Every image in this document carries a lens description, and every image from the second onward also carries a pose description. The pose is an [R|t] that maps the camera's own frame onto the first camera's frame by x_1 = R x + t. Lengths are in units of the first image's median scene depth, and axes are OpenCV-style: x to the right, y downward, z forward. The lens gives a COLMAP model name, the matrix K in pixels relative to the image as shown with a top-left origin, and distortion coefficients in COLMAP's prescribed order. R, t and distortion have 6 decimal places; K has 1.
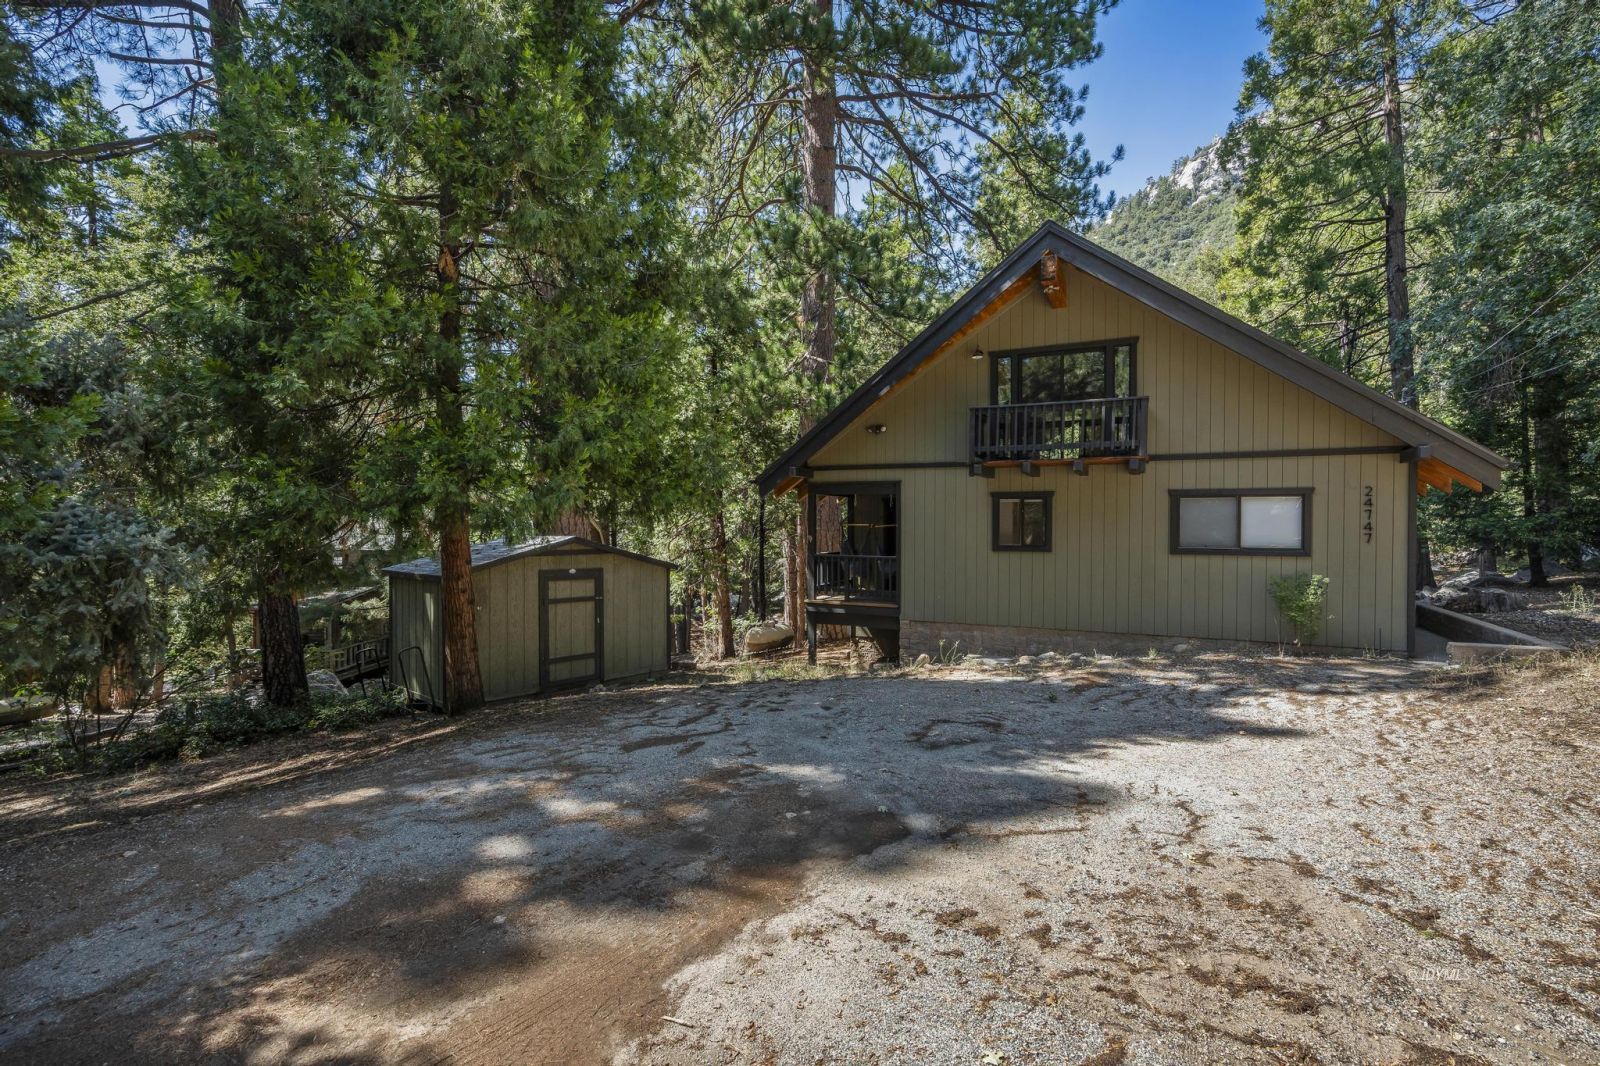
lens RADIAL K [[734.1, 0, 799.1], [0, 734.1, 546.0], [0, 0, 1]] dist [-0.000024, -0.000069]
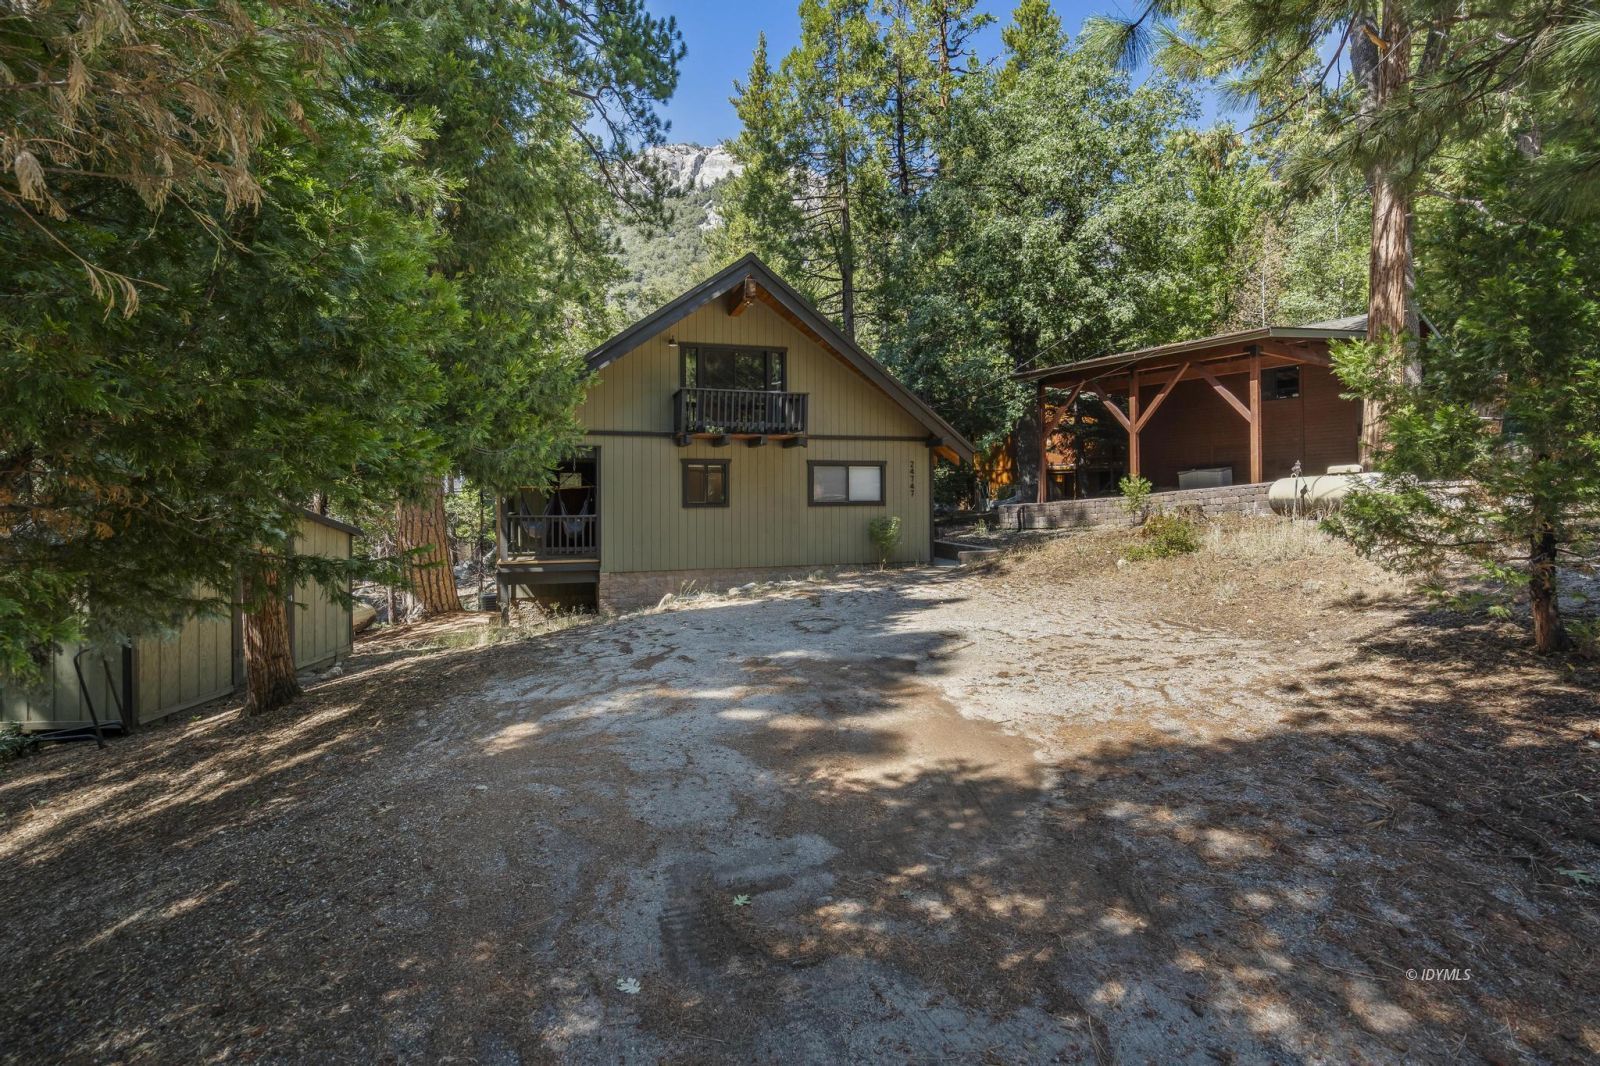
lens RADIAL K [[734.6, 0, 793.9], [0, 734.6, 510.9], [0, 0, 1]] dist [-0.000392, -0.000201]
pose [[0.735320, -0.020522, 0.677409, -0.428845], [0.027281, 0.999628, 0.000671, 0.016741], [-0.677170, 0.017987, 0.735606, -0.003747]]
